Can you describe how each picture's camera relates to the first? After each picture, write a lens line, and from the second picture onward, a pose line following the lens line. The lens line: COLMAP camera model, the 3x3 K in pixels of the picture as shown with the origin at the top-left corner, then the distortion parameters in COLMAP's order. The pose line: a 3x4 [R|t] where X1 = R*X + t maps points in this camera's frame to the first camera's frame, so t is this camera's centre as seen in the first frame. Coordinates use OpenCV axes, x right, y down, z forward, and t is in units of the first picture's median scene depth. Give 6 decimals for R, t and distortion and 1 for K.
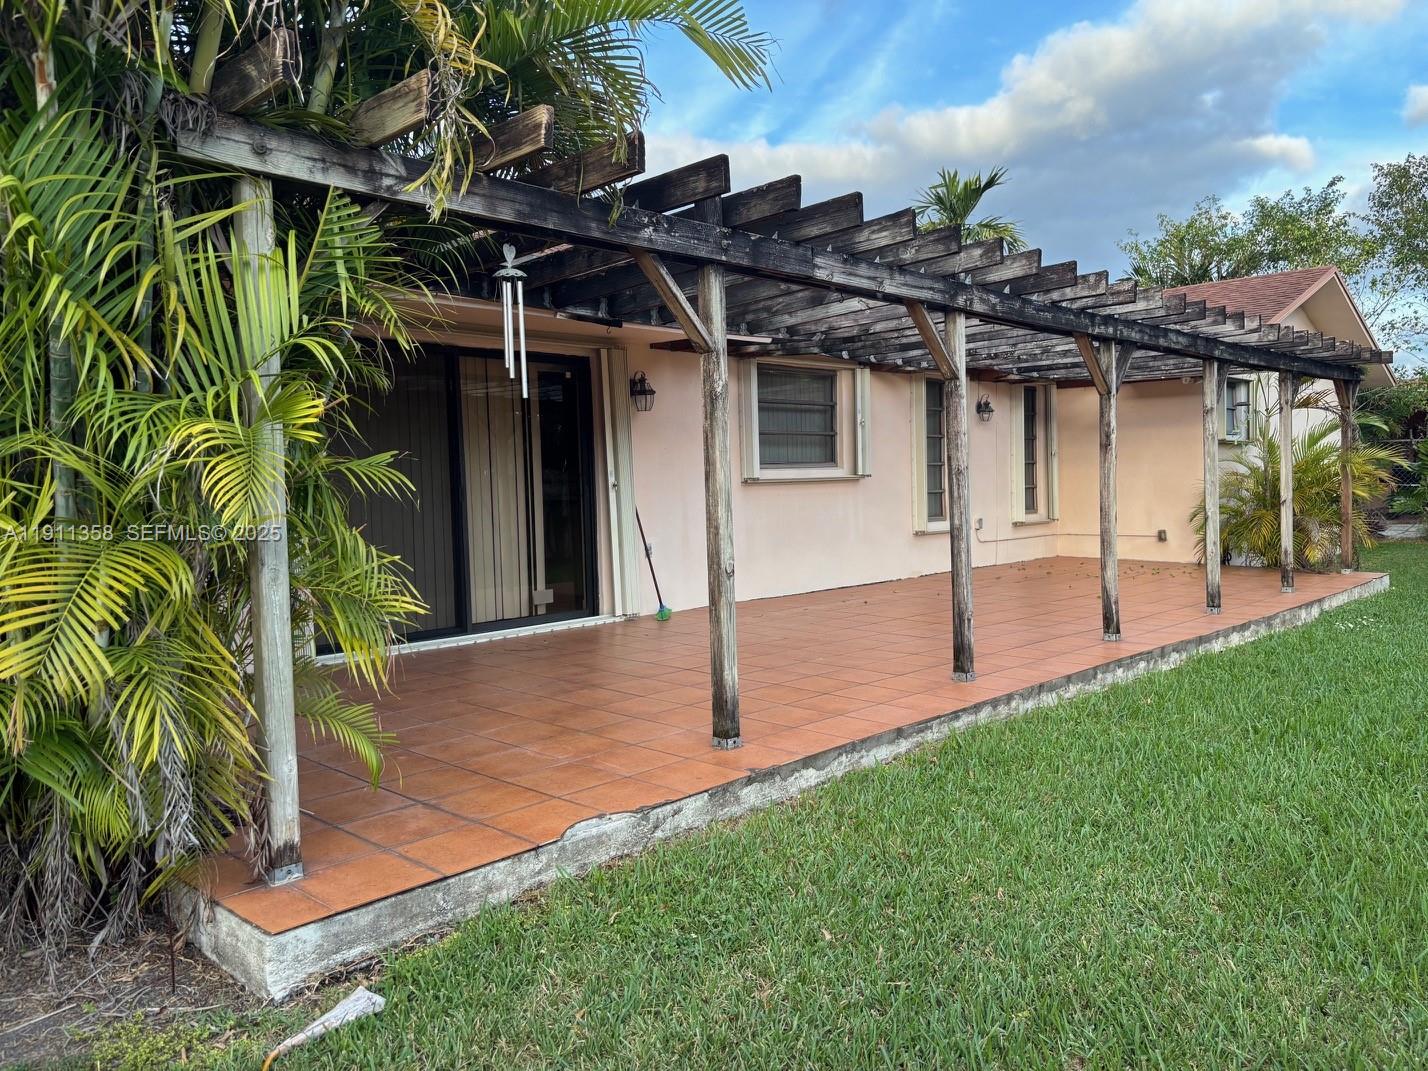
lens RADIAL K [[1058.2, 0, 714.0], [0, 1058.2, 535.5], [0, 0, 1]] dist [0.049453, -0.071534]
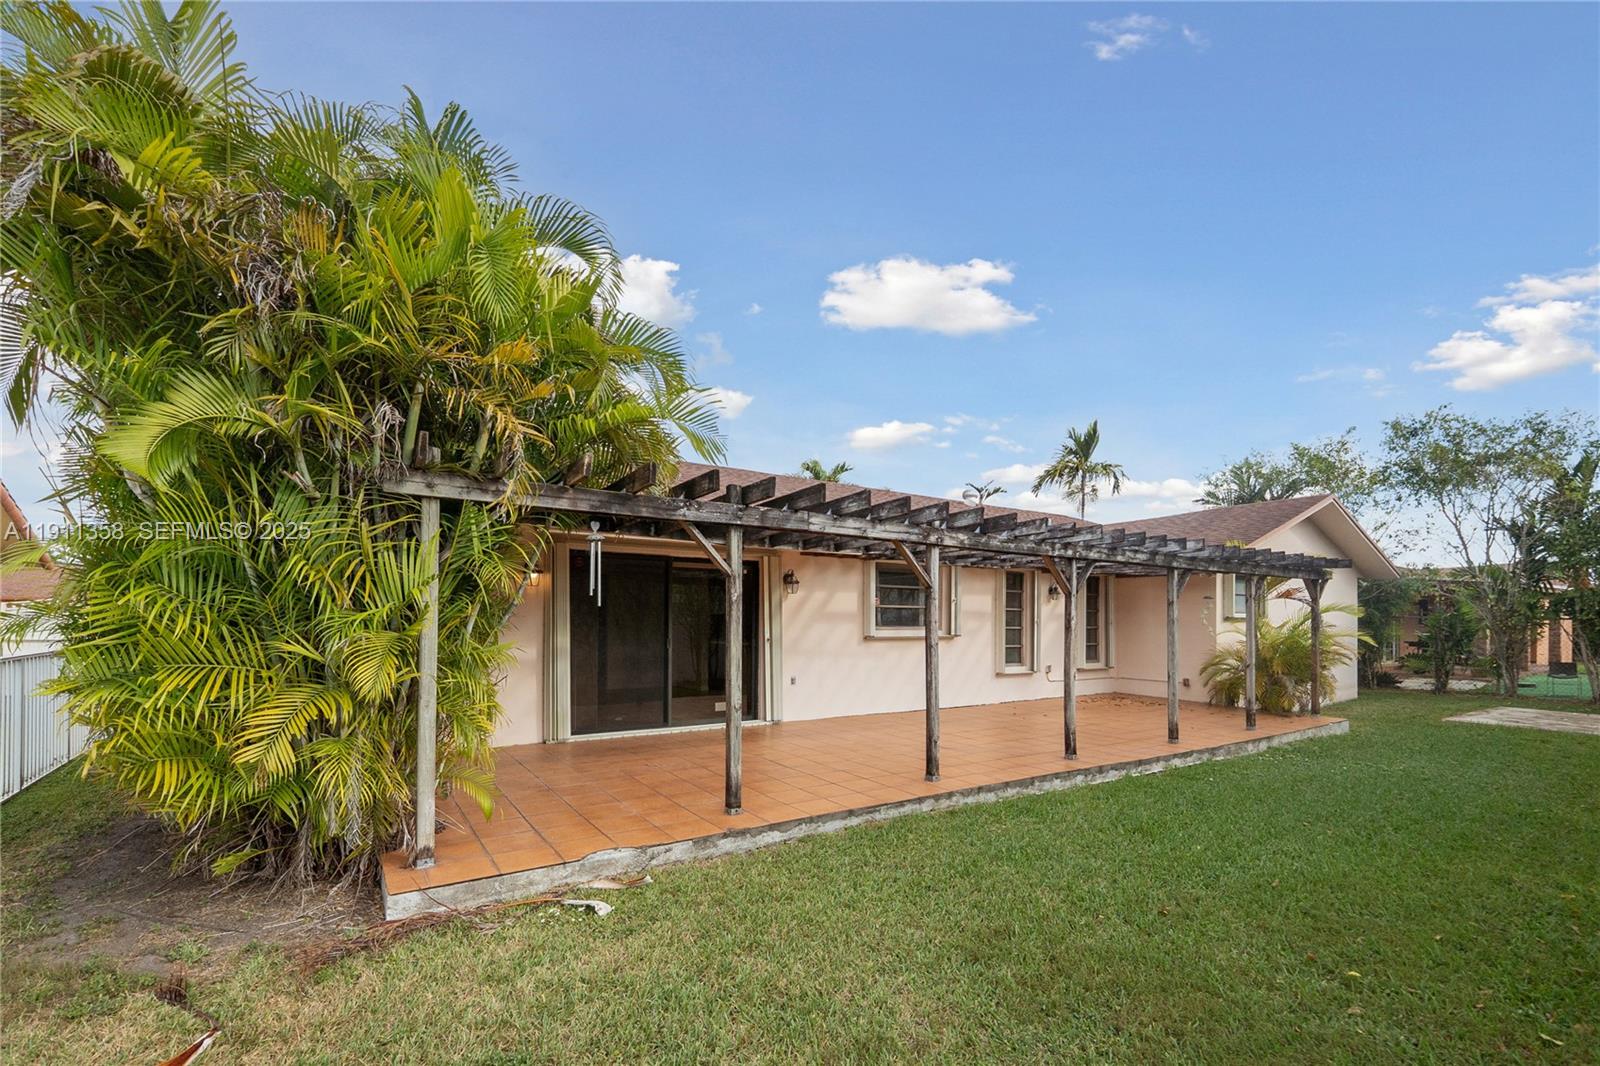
lens RADIAL K [[694.5, 0, 800.3], [0, 694.5, 620.8], [0, 0, 1]] dist [-0.005300, -0.000080]
pose [[0.978189, 0.031389, -0.205333, 0.329081], [-0.041951, 0.998000, -0.047287, -0.053958], [0.203439, 0.054870, 0.977549, -0.056826]]
